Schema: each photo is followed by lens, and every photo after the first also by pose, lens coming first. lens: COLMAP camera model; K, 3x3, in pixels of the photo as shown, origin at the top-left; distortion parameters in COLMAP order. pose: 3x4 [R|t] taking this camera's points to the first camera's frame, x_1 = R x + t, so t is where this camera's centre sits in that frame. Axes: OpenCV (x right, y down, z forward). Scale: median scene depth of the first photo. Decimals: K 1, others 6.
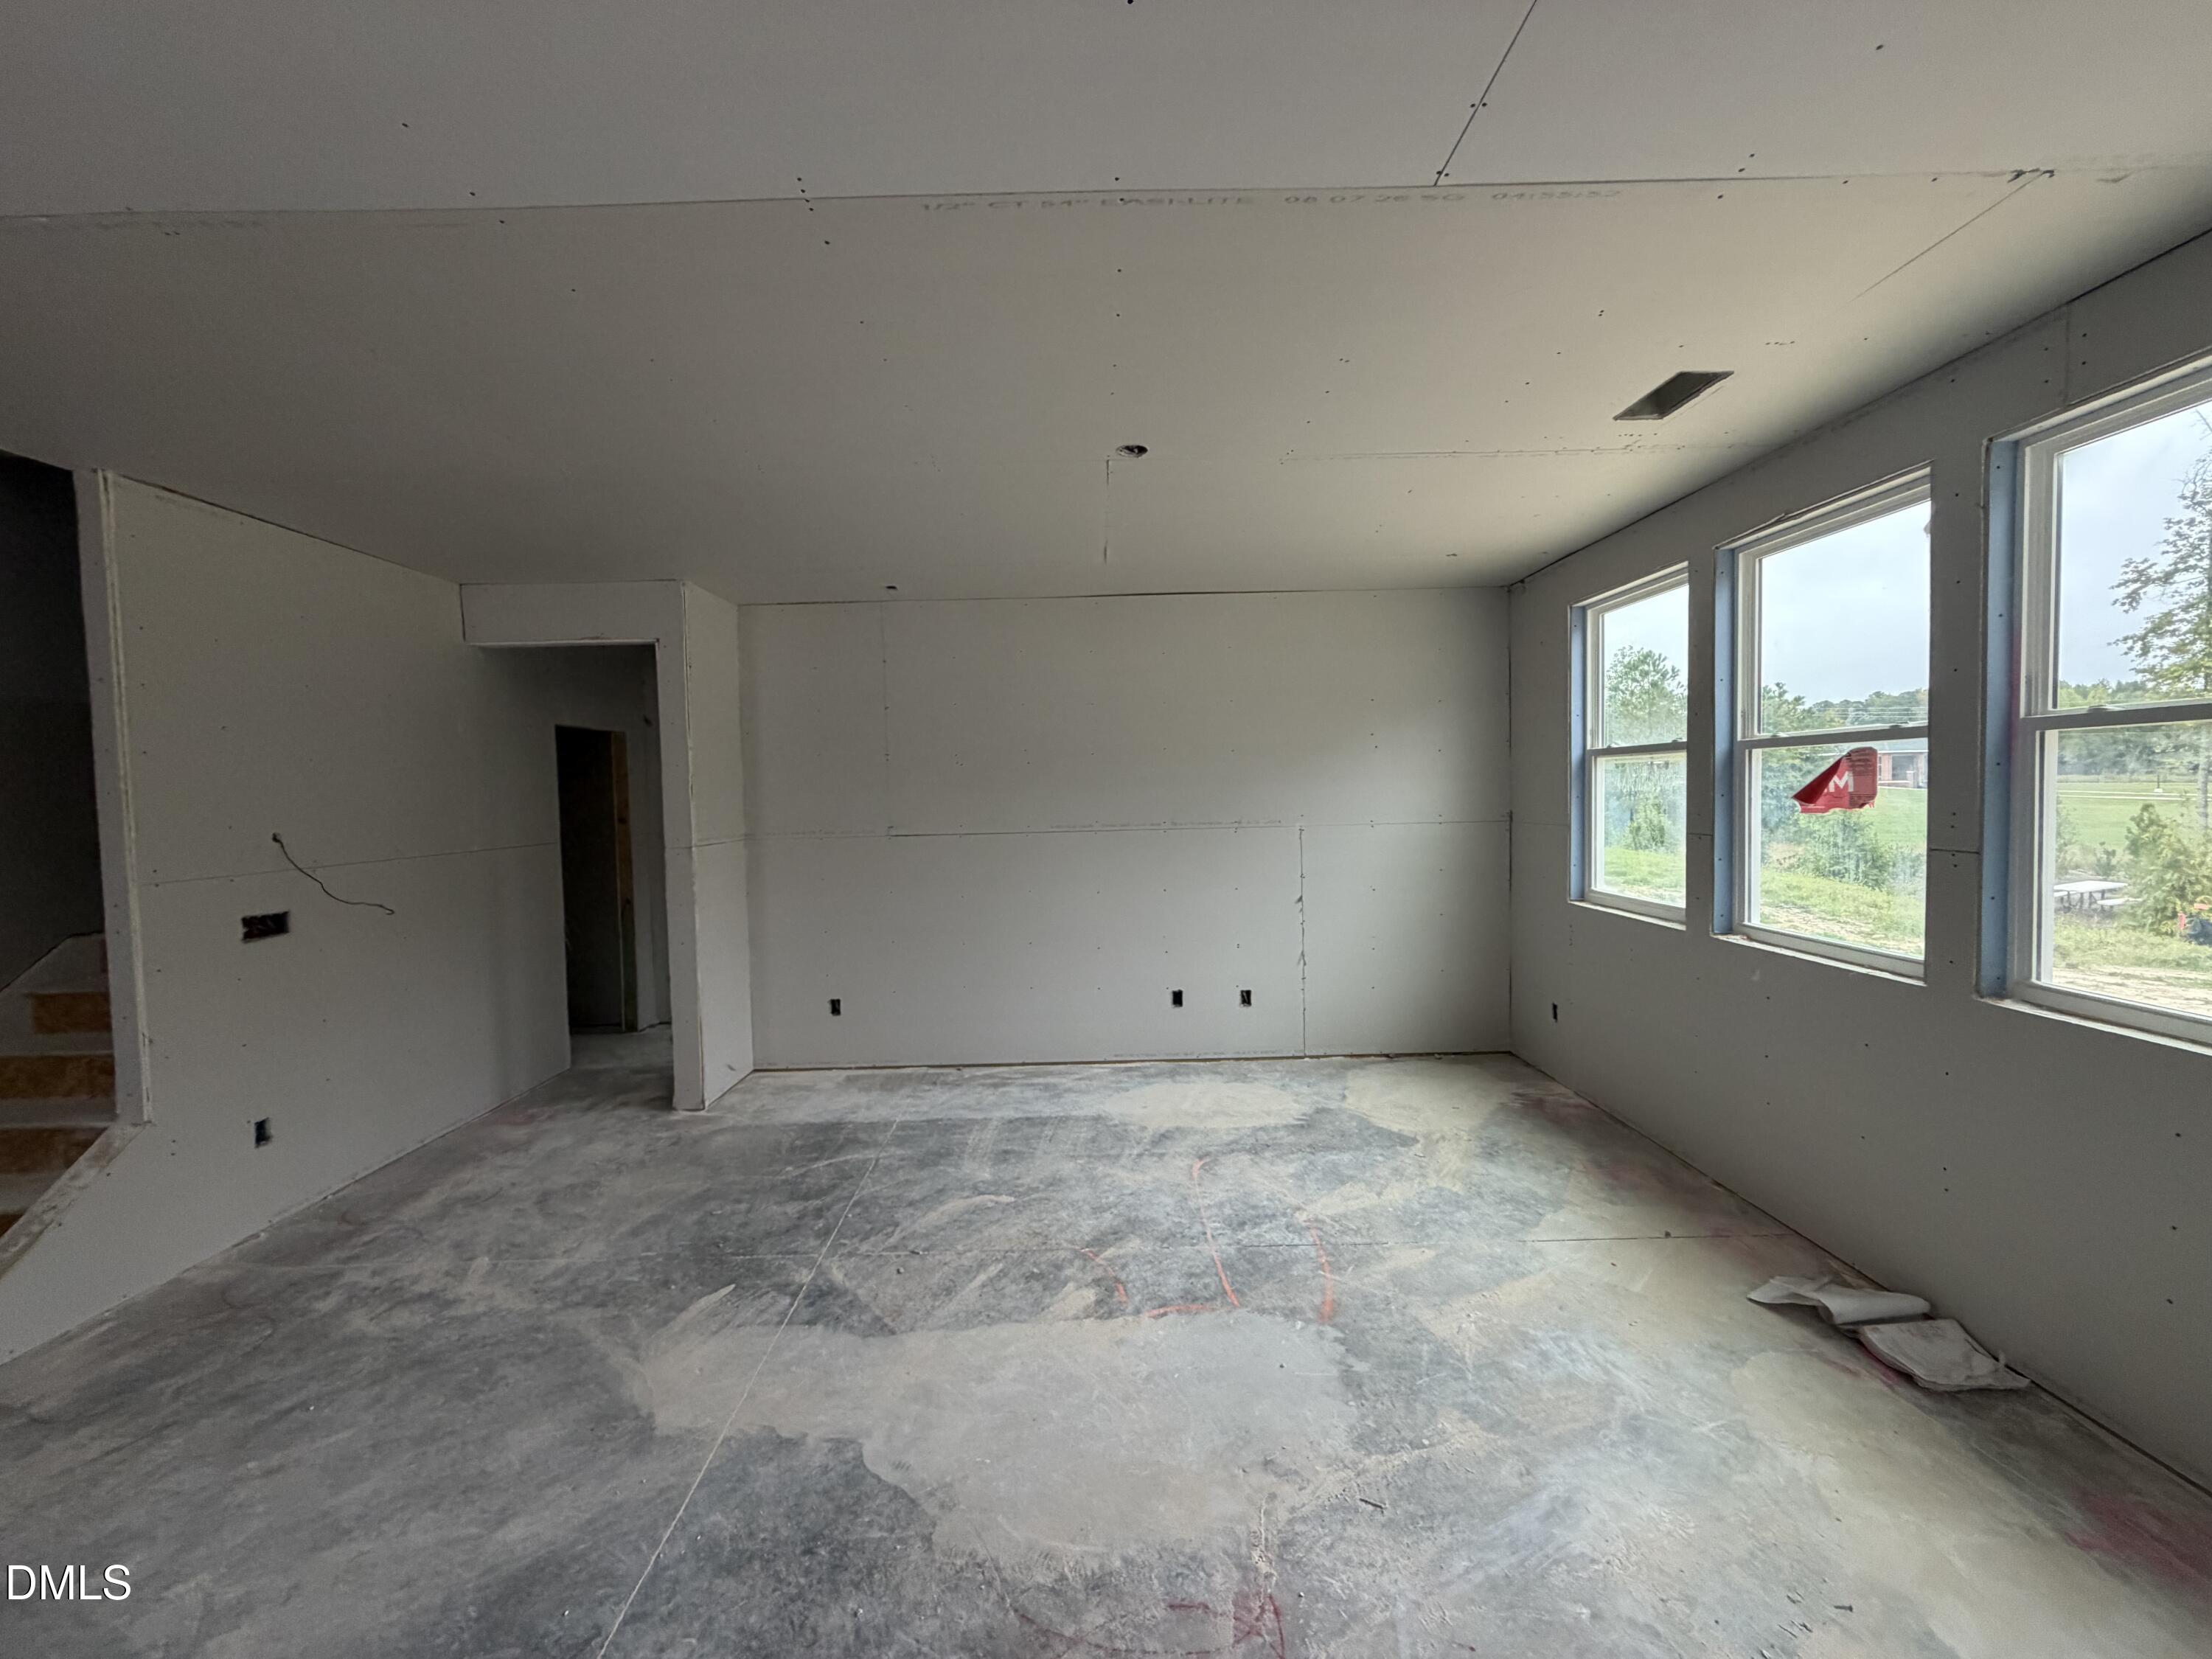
lens RADIAL K [[886.6, 0, 1121.8], [0, 886.6, 828.2], [0, 0, 1]] dist [-0.004605, 0.000932]
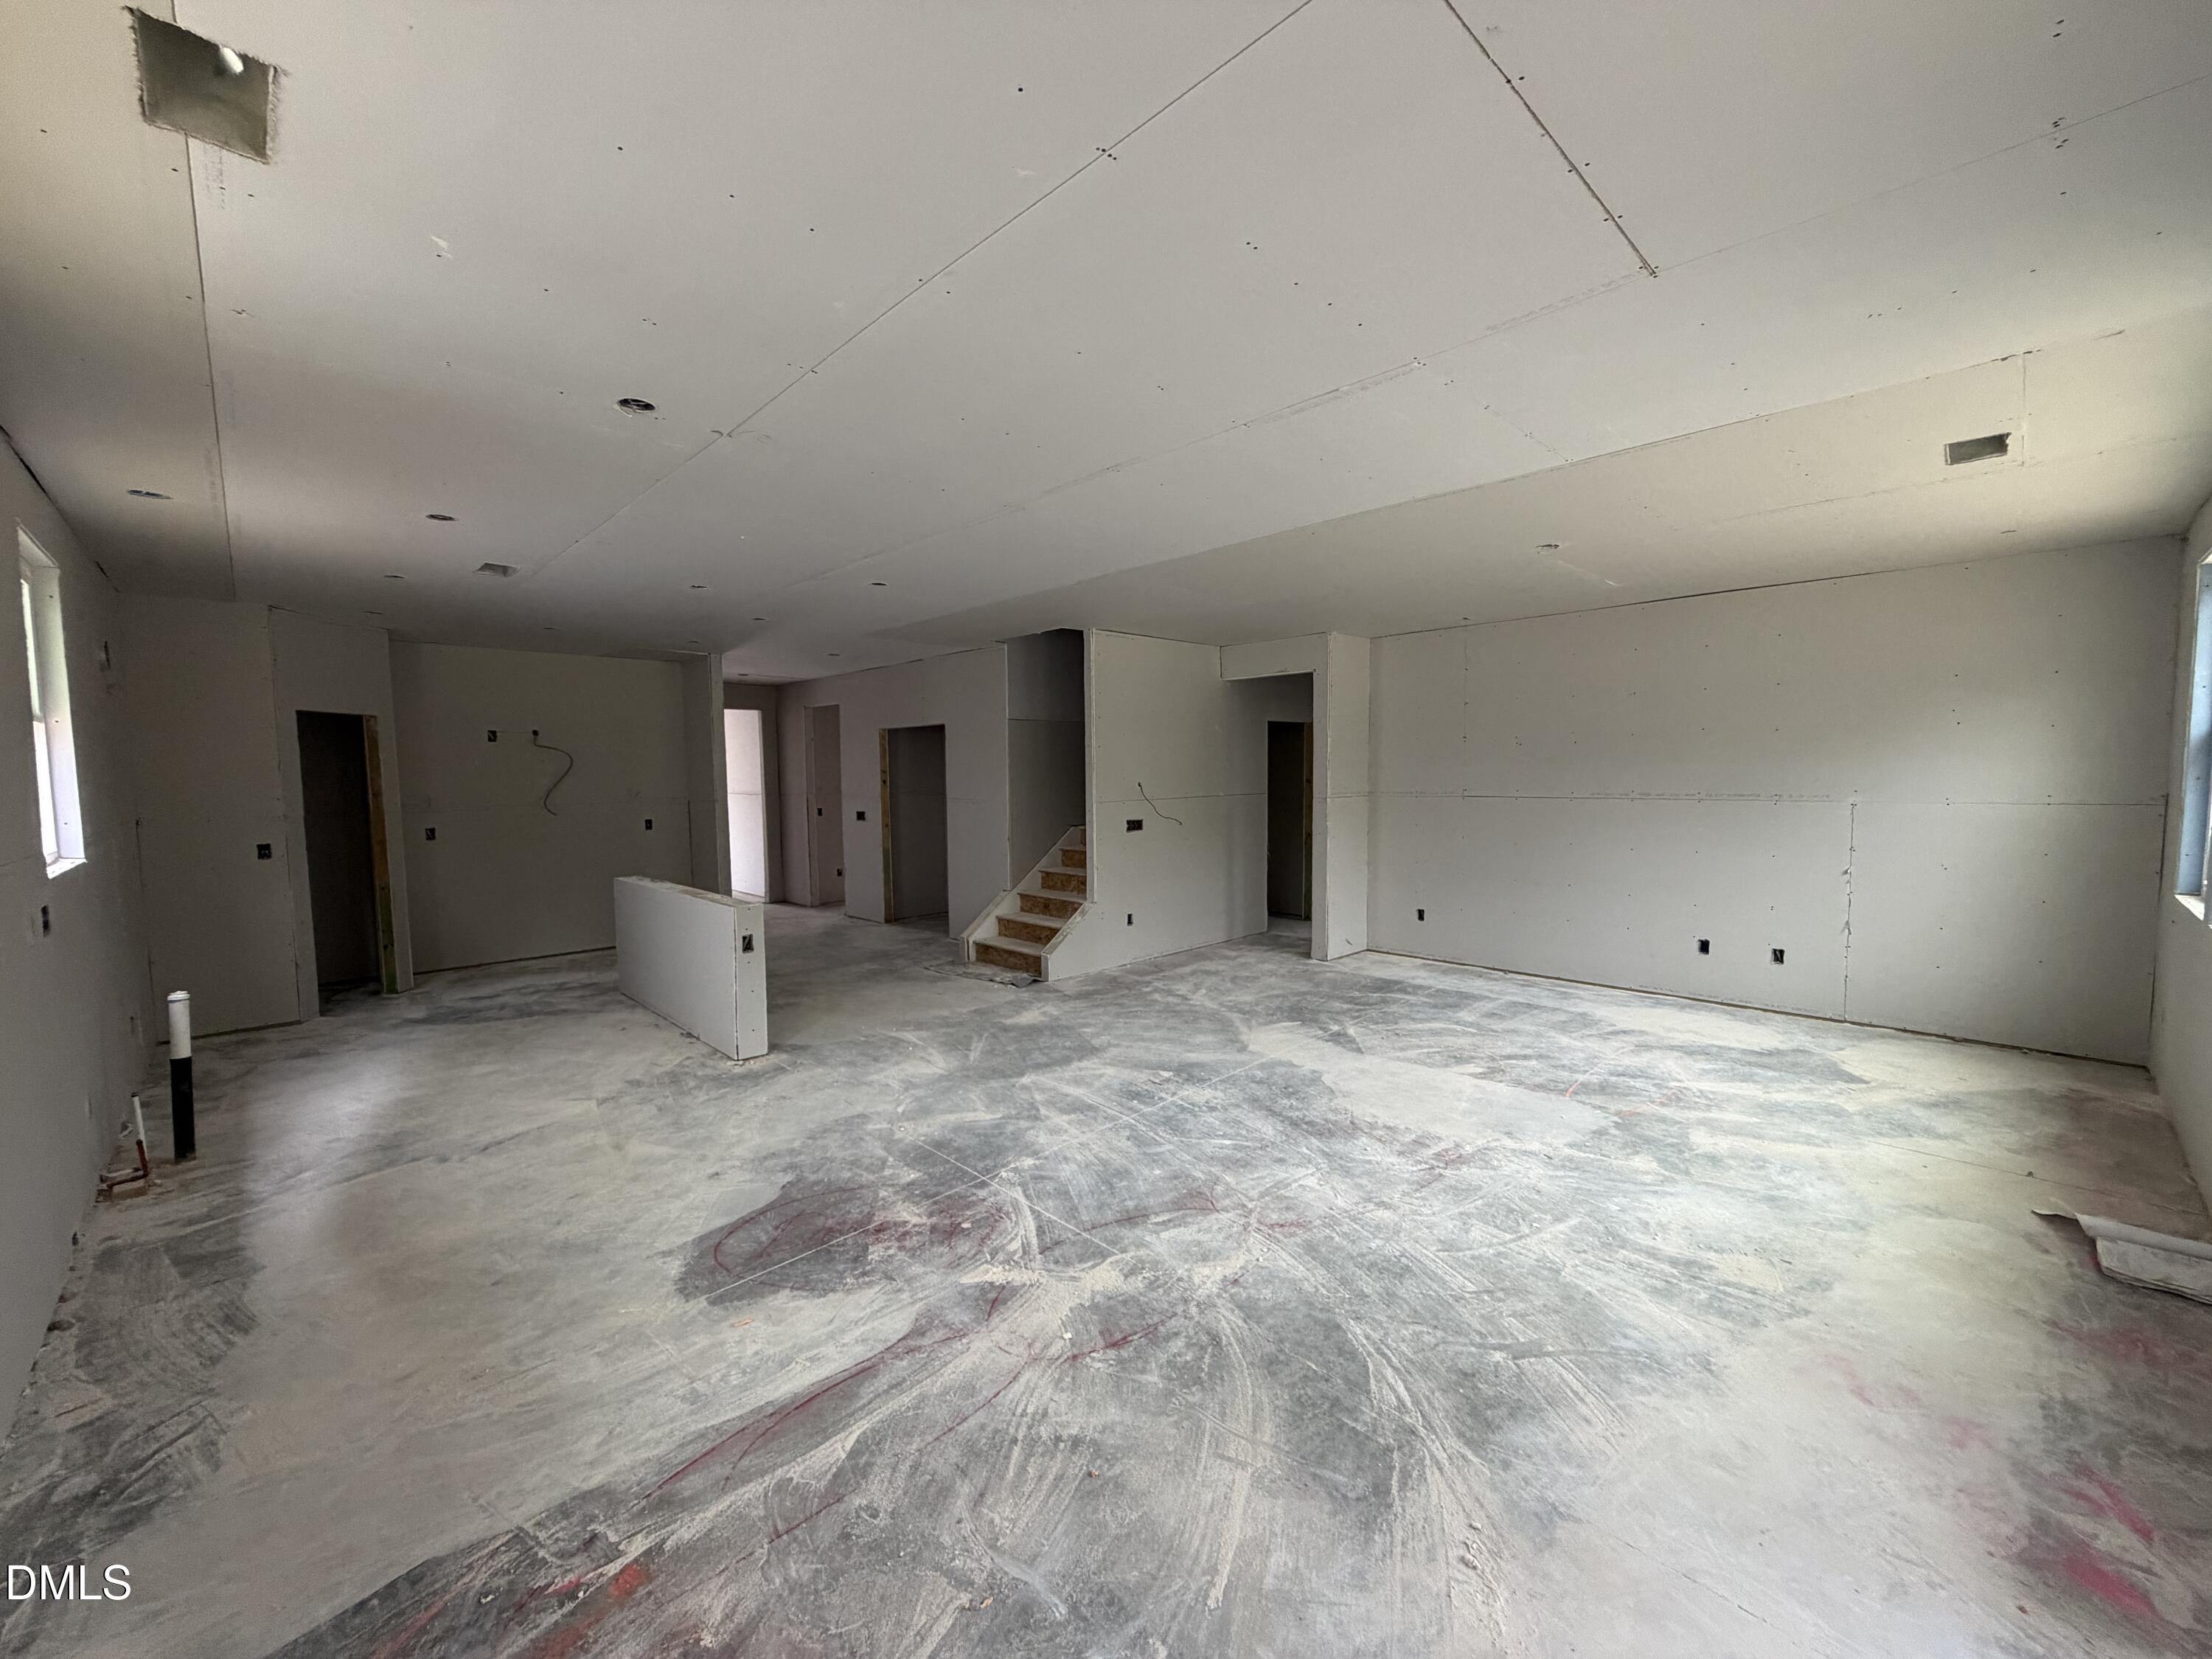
lens RADIAL K [[886.6, 0, 1106.4], [0, 886.6, 835.0], [0, 0, 1]] dist [-0.004605, 0.000932]
pose [[0.687851, 0.065654, -0.722876, 0.562300], [-0.032809, 0.997695, 0.059394, 0.010598], [0.725110, -0.017137, 0.688420, -0.552167]]
